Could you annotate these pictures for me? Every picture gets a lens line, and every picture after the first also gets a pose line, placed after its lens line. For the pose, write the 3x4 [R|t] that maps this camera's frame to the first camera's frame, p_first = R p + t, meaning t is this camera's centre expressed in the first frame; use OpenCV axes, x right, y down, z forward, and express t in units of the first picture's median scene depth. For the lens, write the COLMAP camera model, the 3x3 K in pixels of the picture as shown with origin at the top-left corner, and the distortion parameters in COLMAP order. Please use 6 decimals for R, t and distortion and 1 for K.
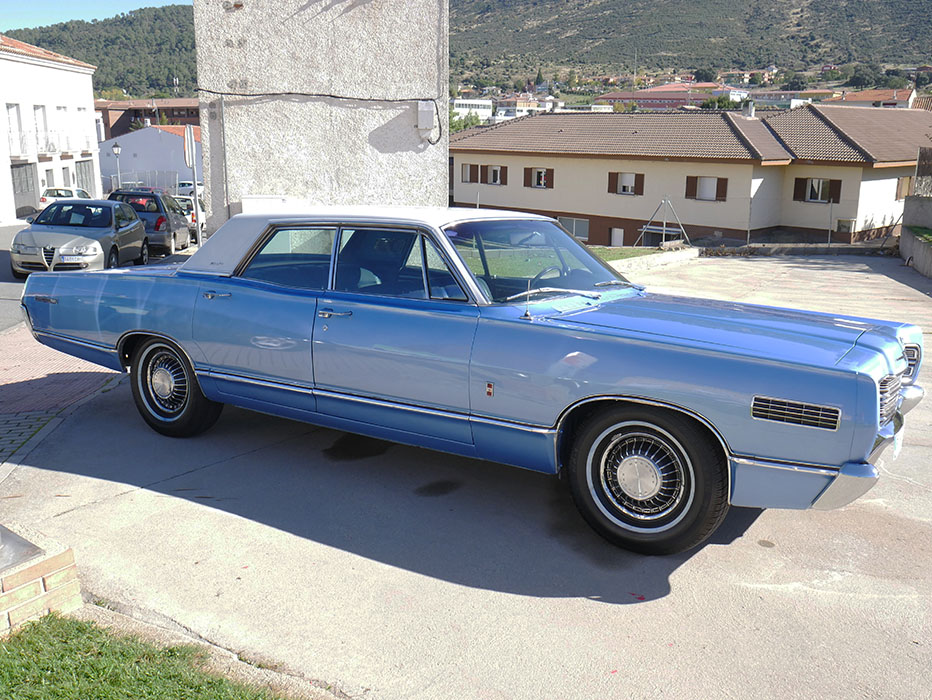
lens RADIAL K [[898.4, 0, 462.2], [0, 898.4, 342.3], [0, 0, 1]] dist [-0.012664, 0.000000]
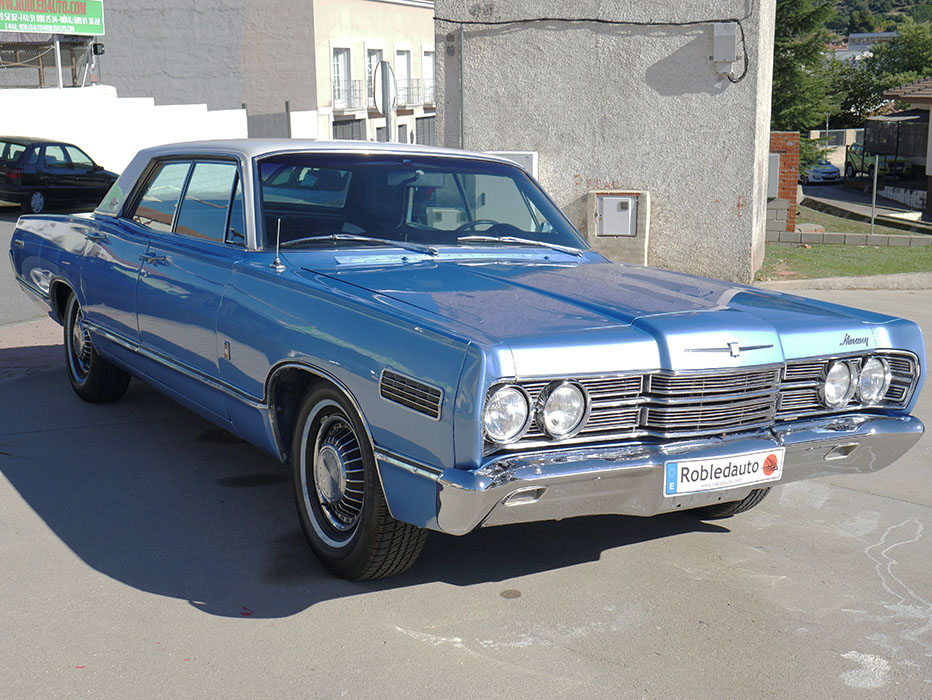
lens RADIAL K [[1245.0, 0, 470.0], [0, 1245.0, 356.1], [0, 0, 1]] dist [-0.025237, 0.000000]
pose [[0.892505, 0.078305, -0.444187, 0.239563], [-0.085908, 0.996298, 0.003021, 0.011515], [0.442780, 0.035463, 0.895929, 0.029364]]
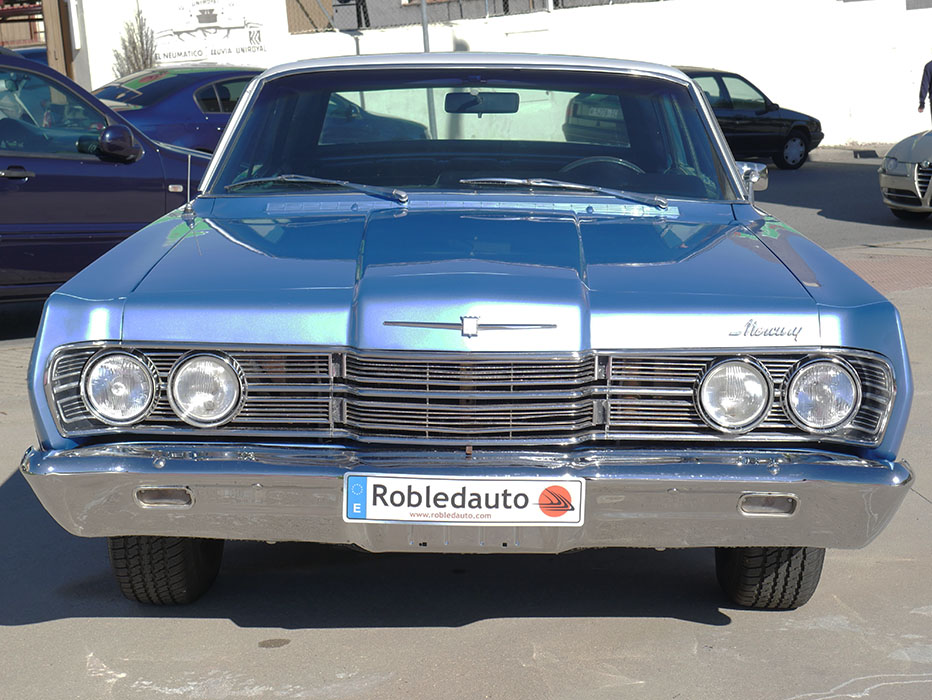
lens RADIAL K [[1892.6, 0, 463.0], [0, 1892.6, 348.4], [0, 0, 1]] dist [0.155139, 0.000000]
pose [[0.485326, 0.103124, -0.868231, 0.444560], [-0.132652, 0.990209, 0.043462, -0.004969], [0.864212, 0.094079, 0.494254, 0.168507]]
